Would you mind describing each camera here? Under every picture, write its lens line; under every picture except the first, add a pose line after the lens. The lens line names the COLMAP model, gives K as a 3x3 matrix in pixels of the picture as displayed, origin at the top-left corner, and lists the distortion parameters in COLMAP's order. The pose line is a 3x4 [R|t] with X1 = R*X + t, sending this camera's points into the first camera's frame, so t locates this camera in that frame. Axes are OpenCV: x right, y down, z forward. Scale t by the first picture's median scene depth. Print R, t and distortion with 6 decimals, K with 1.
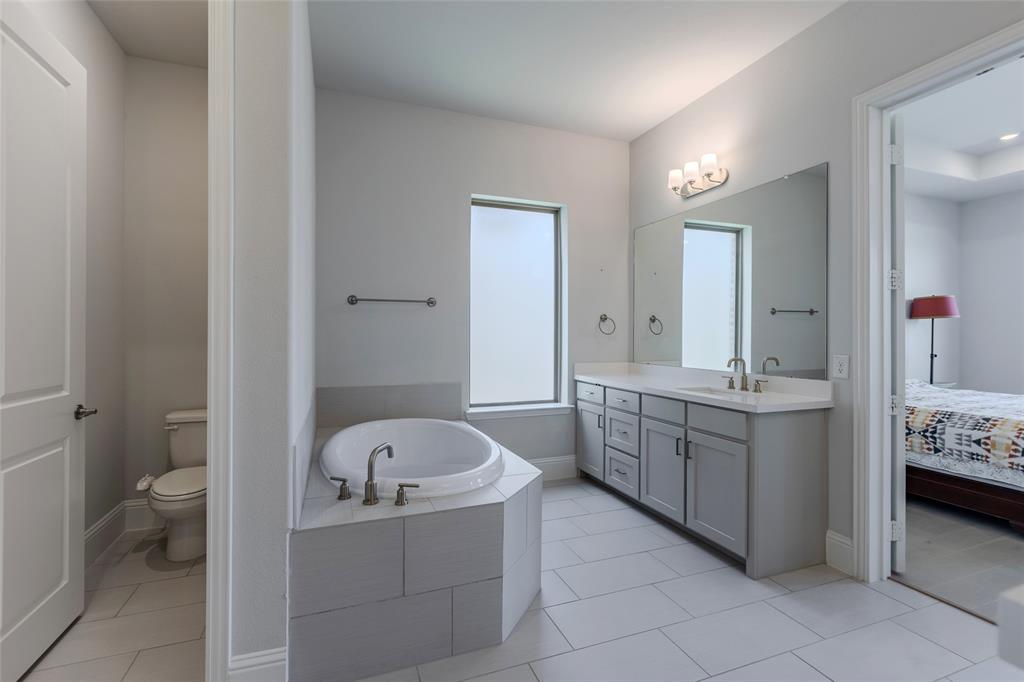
lens RADIAL K [[458.1, 0, 514.8], [0, 458.1, 338.8], [0, 0, 1]] dist [-0.000646, -0.000276]
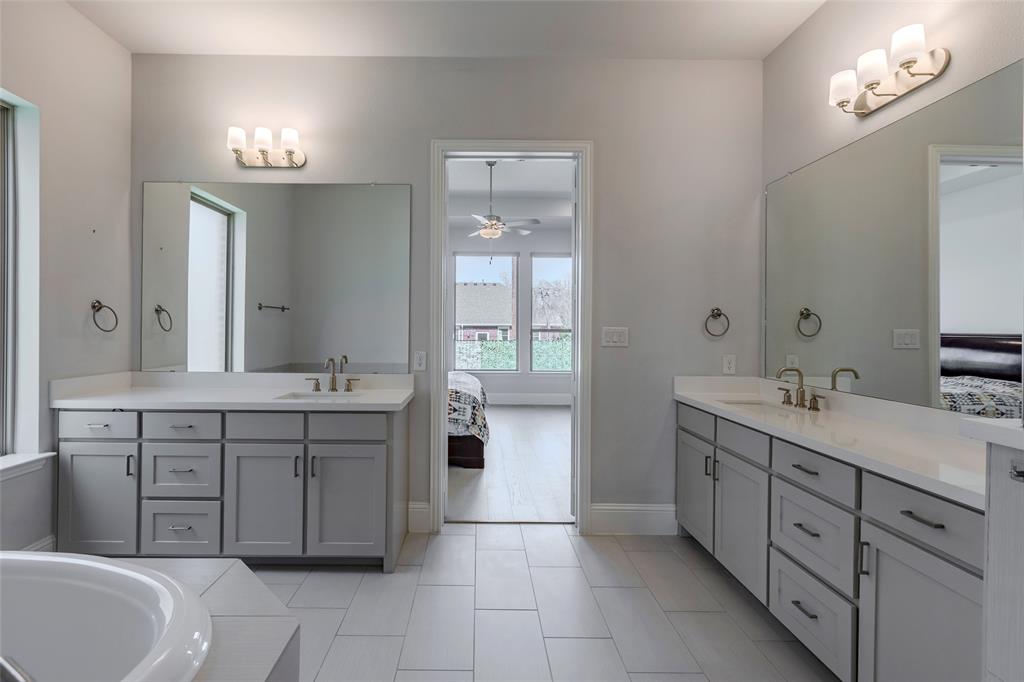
lens RADIAL K [[458.1, 0, 501.8], [0, 458.1, 333.4], [0, 0, 1]] dist [-0.000646, -0.000276]
pose [[0.355218, -0.003762, 0.934776, -0.236651], [-0.000980, 0.999990, 0.004397, -0.011865], [-0.934783, -0.002478, 0.355211, 0.275464]]
